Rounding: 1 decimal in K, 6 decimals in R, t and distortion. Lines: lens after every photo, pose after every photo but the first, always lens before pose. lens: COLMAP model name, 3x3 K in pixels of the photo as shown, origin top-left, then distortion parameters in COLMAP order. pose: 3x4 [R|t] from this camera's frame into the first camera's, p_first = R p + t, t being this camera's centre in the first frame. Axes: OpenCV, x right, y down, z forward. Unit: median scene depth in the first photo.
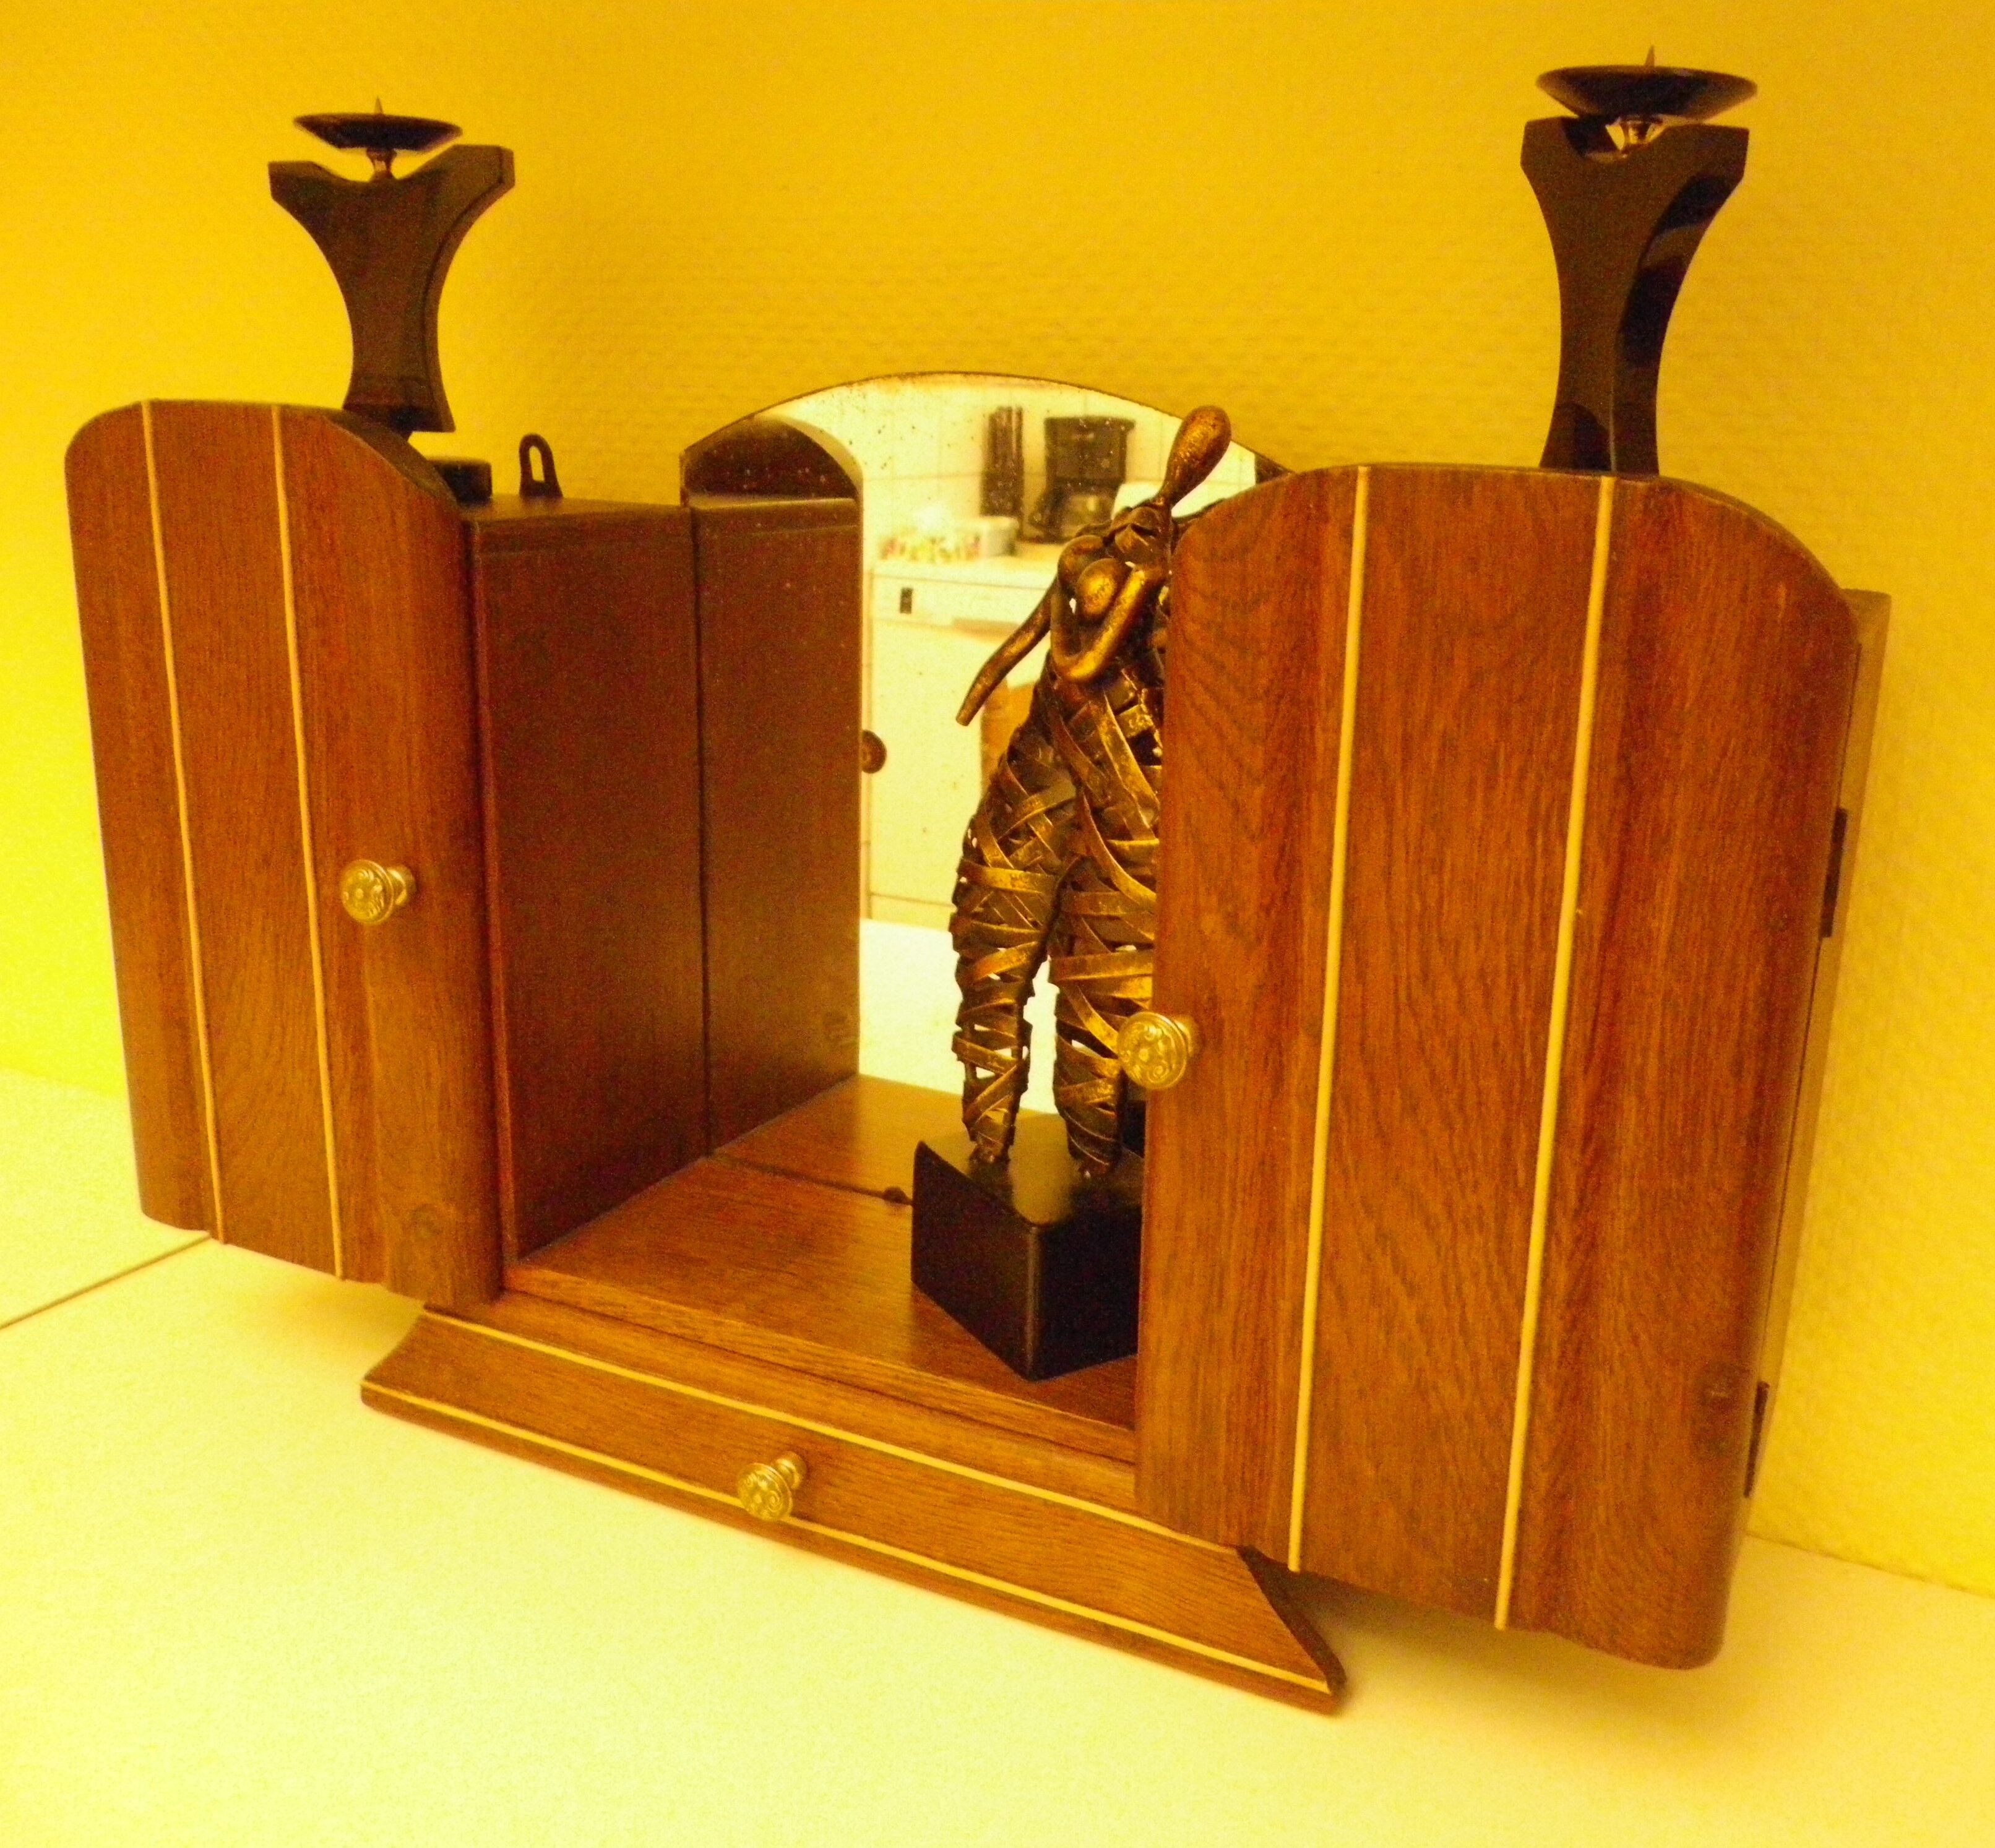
lens RADIAL K [[1928.9, 0, 1122.6], [0, 1928.9, 928.9], [0, 0, 1]] dist [0.000592, 0.000000]
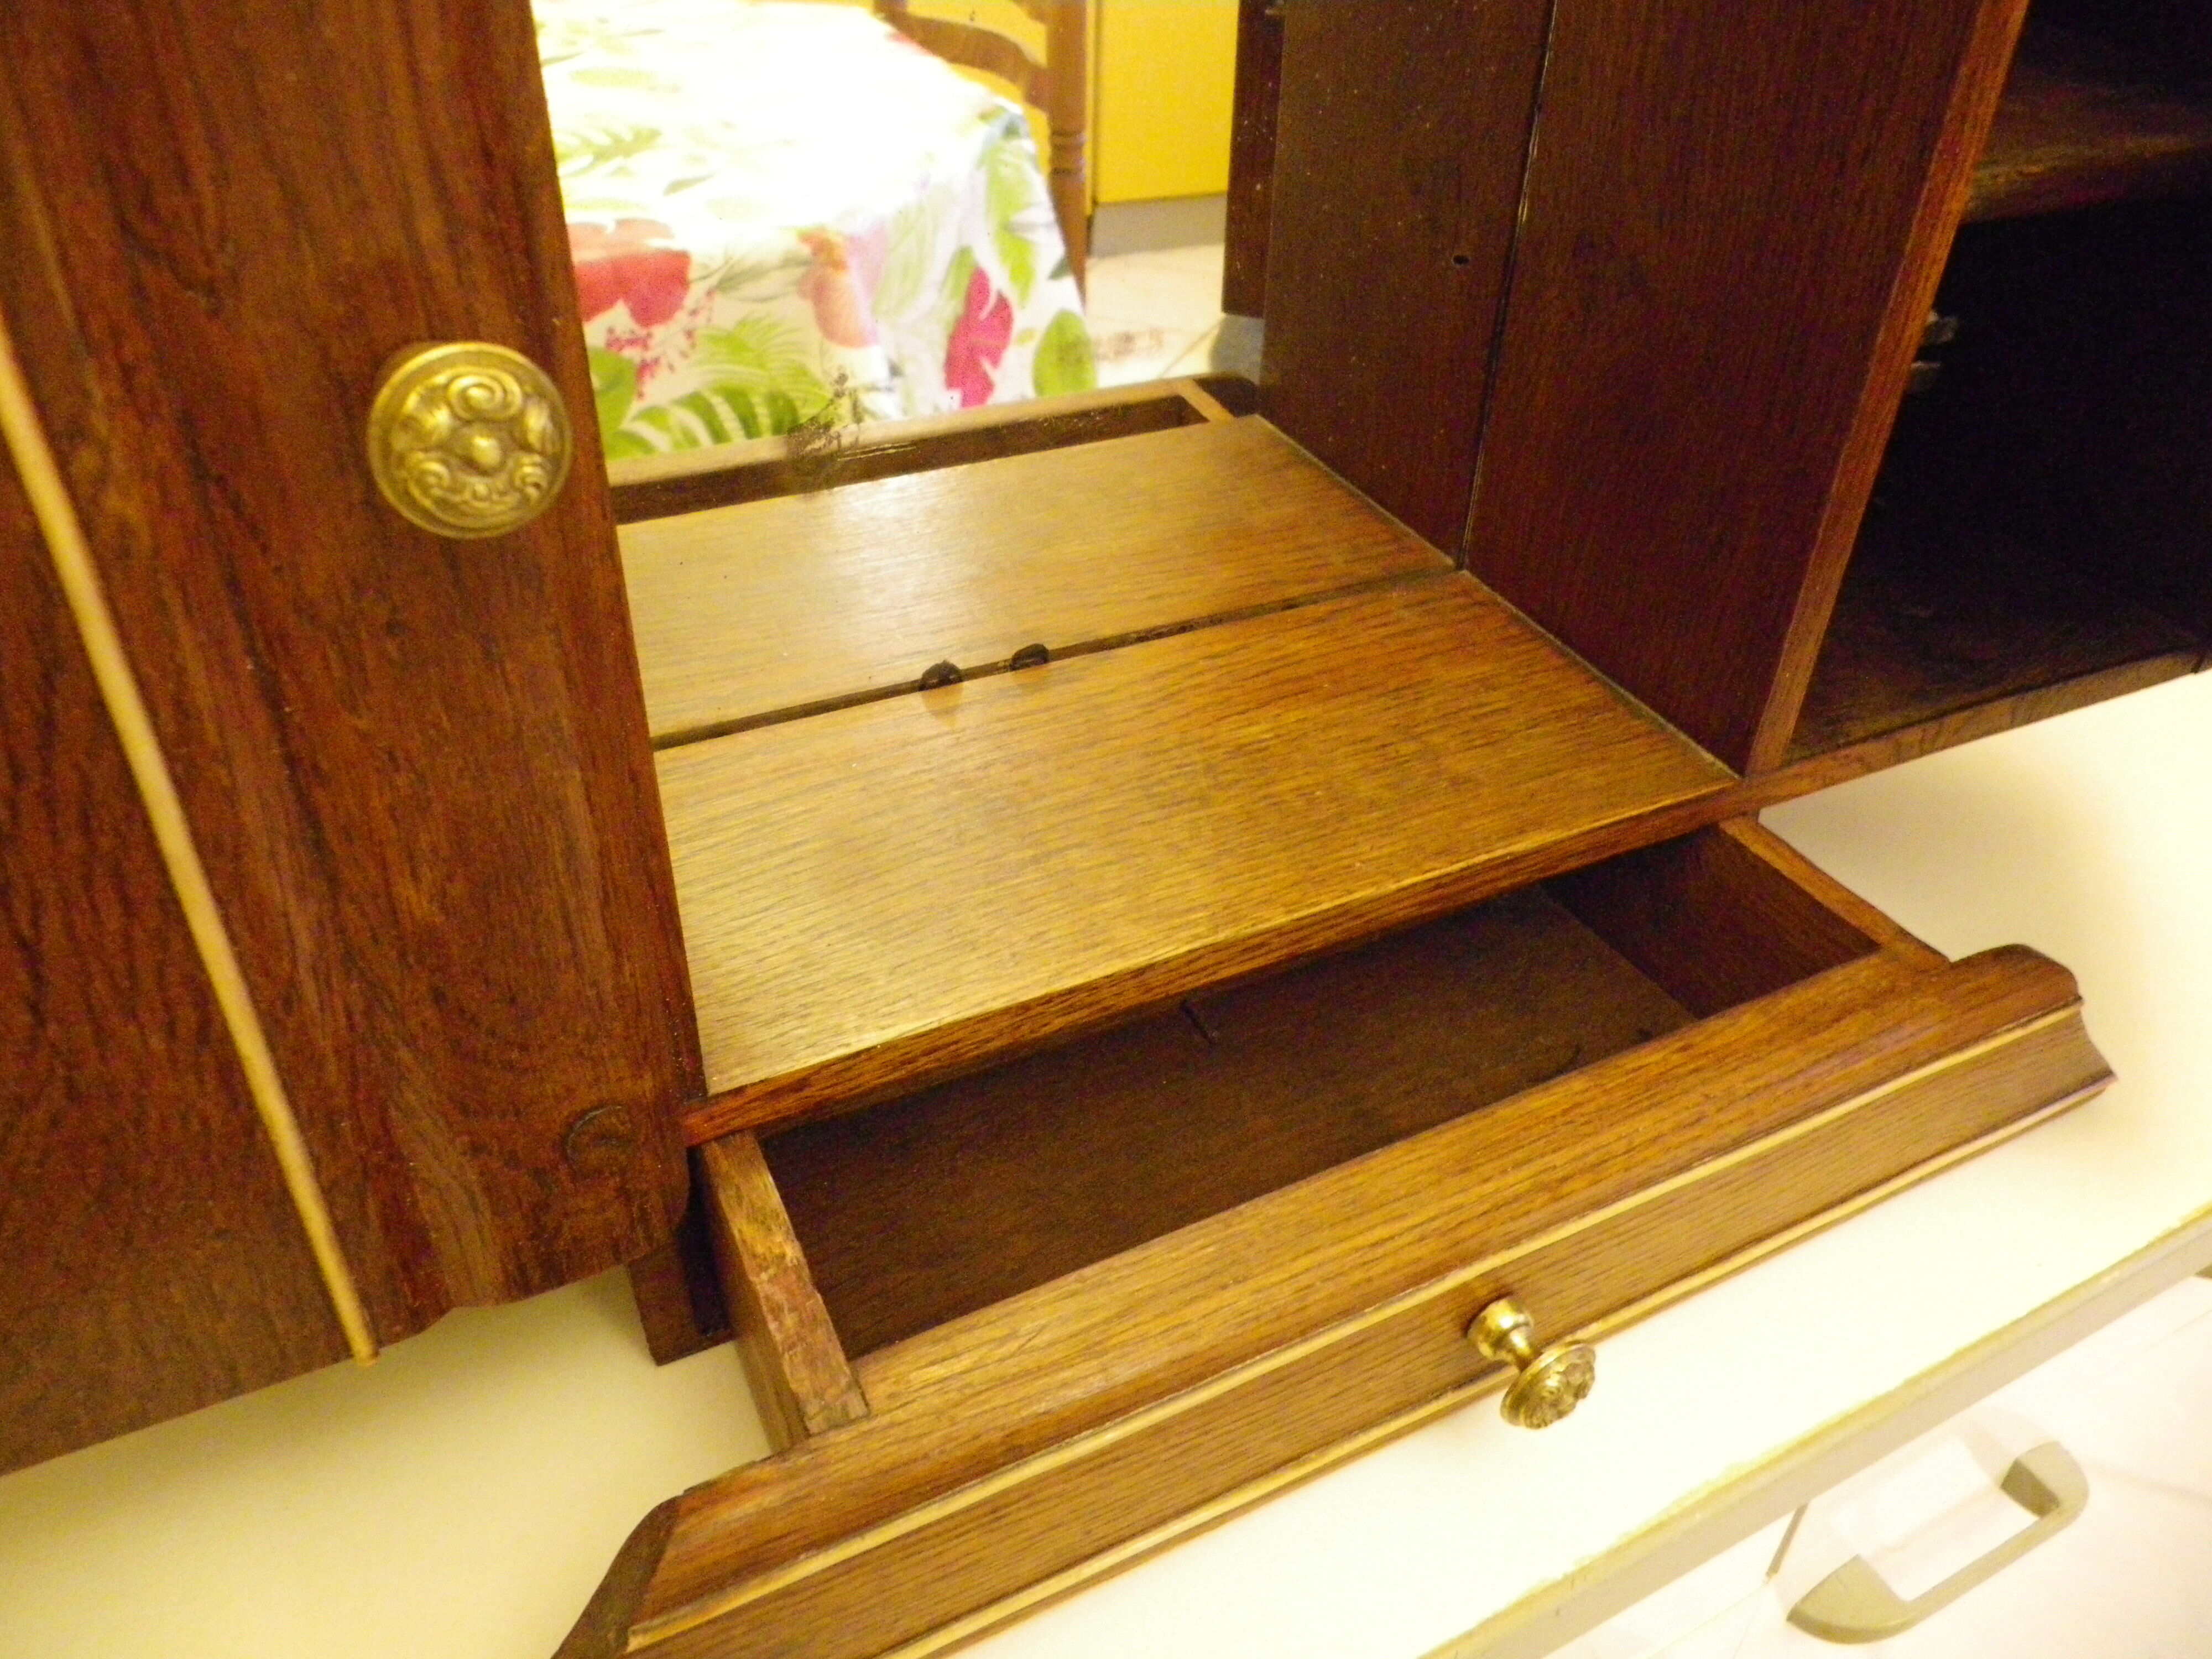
lens RADIAL K [[1693.4, 0, 1133.5], [0, 1693.4, 847.4], [0, 0, 1]] dist [-0.003605, 0.004759]
pose [[0.628487, -0.482931, 0.609739, -0.606876], [0.200222, 0.857937, 0.473133, -0.084603], [-0.751608, -0.175274, 0.635896, 0.821840]]
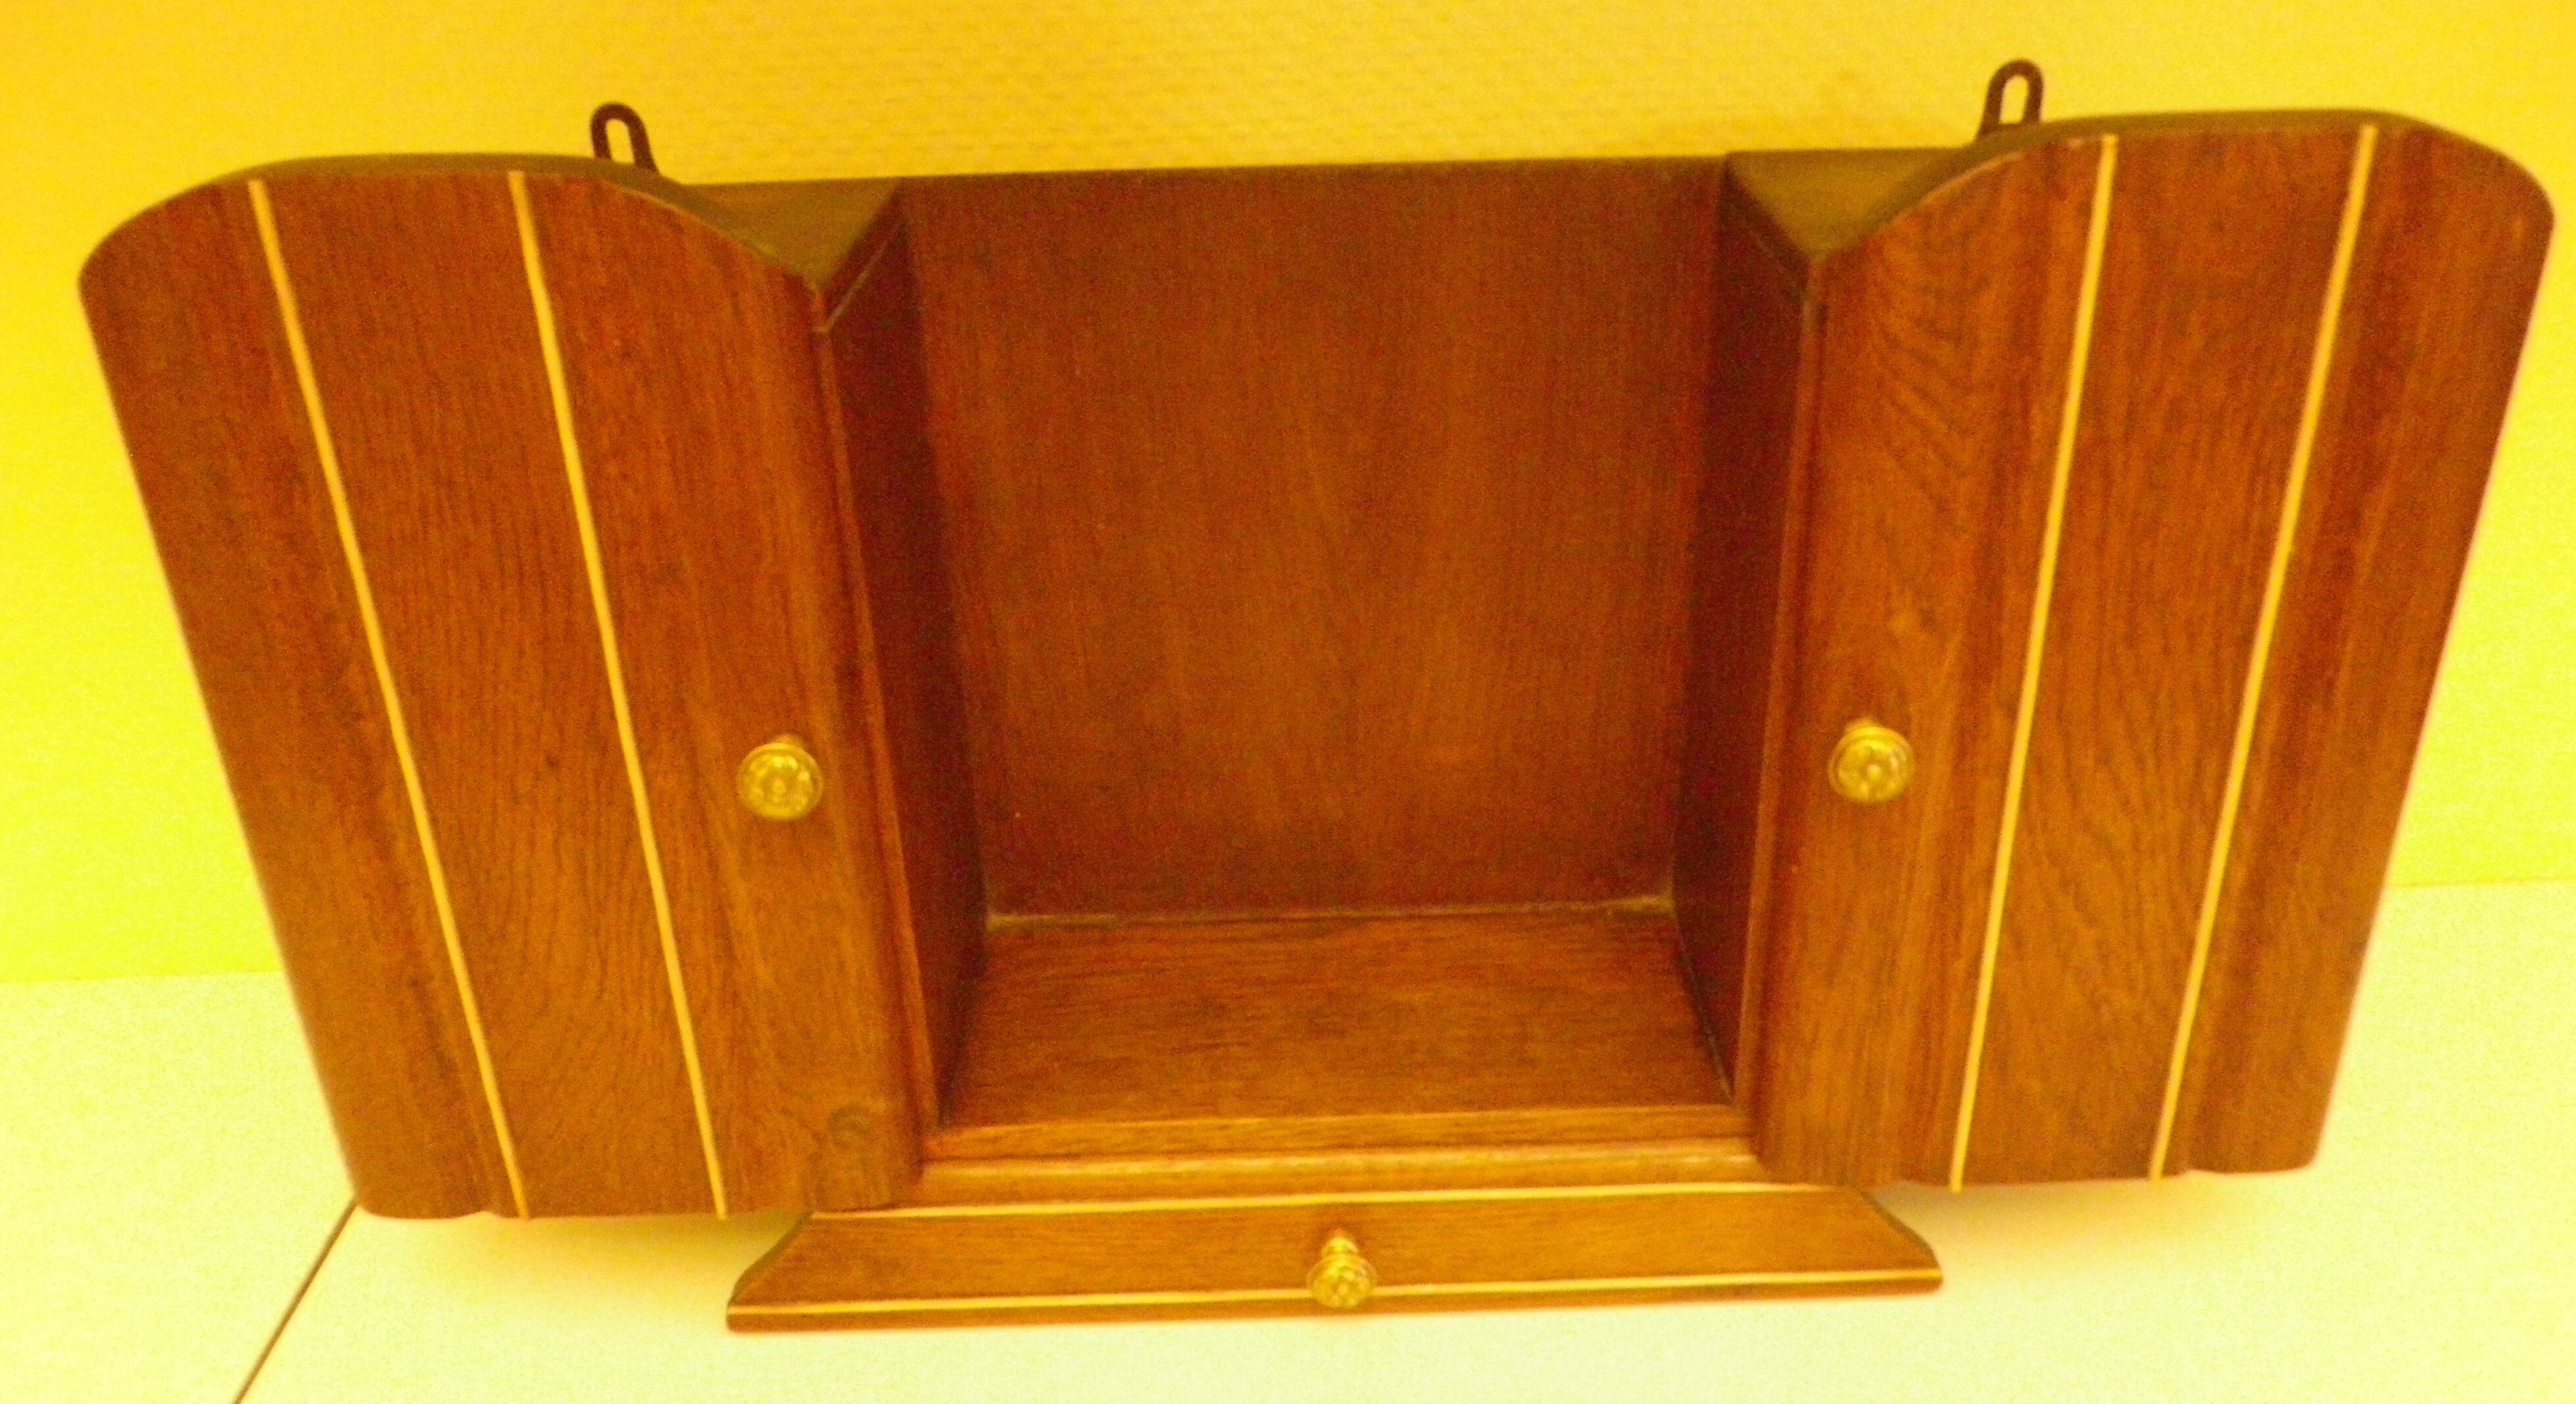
lens RADIAL K [[2049.1, 0, 1337.8], [0, 2049.1, 766.0], [0, 0, 1]] dist [0.001709, 0.008654]
pose [[0.896854, -0.256591, 0.360297, -0.557418], [0.169761, 0.951842, 0.255301, -0.229104], [-0.408454, -0.167803, 0.897222, 0.179565]]
